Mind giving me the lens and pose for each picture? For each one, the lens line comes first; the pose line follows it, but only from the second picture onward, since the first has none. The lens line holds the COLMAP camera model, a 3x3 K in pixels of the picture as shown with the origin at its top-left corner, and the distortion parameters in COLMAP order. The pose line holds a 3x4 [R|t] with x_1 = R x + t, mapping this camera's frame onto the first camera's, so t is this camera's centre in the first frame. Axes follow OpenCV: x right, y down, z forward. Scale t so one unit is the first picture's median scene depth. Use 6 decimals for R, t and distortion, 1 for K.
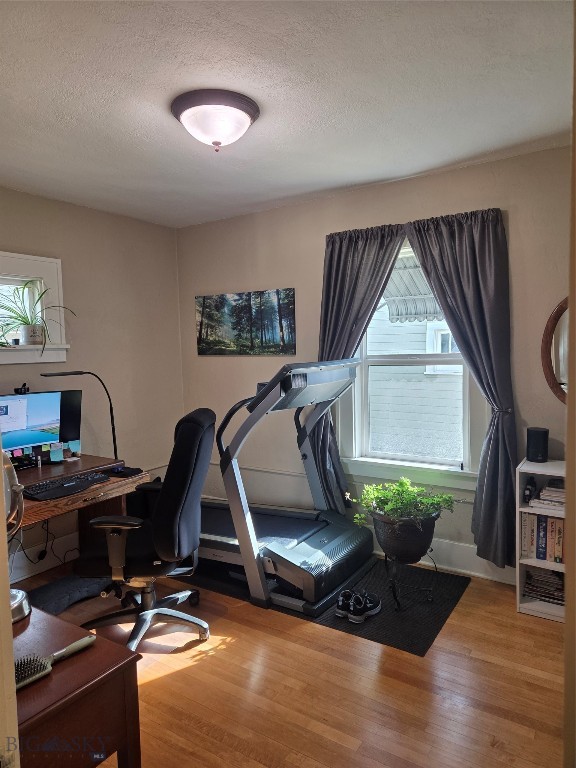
lens RADIAL K [[518.5, 0, 292.0], [0, 518.5, 391.0], [0, 0, 1]] dist [0.099685, -0.076841]
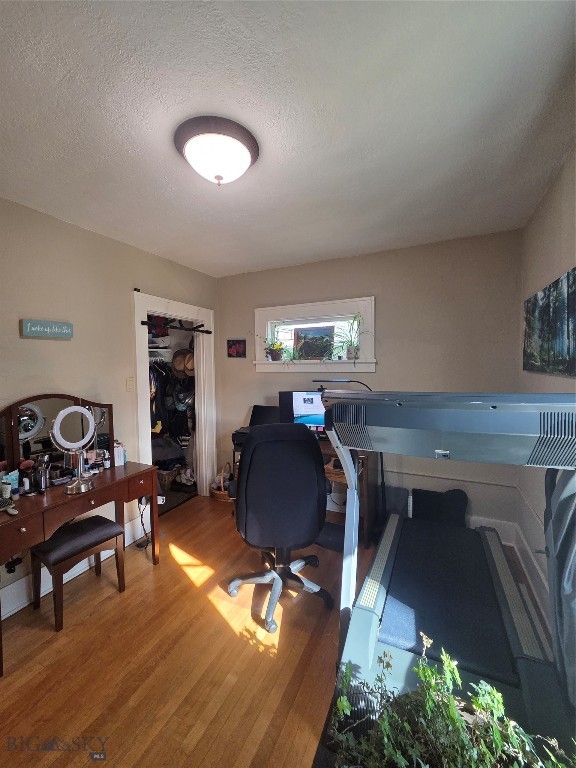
lens RADIAL K [[310.1, 0, 285.7], [0, 310.1, 382.0], [0, 0, 1]] dist [-0.000002, 0.002557]
pose [[0.142067, 0.079884, -0.986628, 0.350711], [-0.073280, 0.994852, 0.069998, -0.075173], [0.987141, 0.062355, 0.147189, 0.718739]]
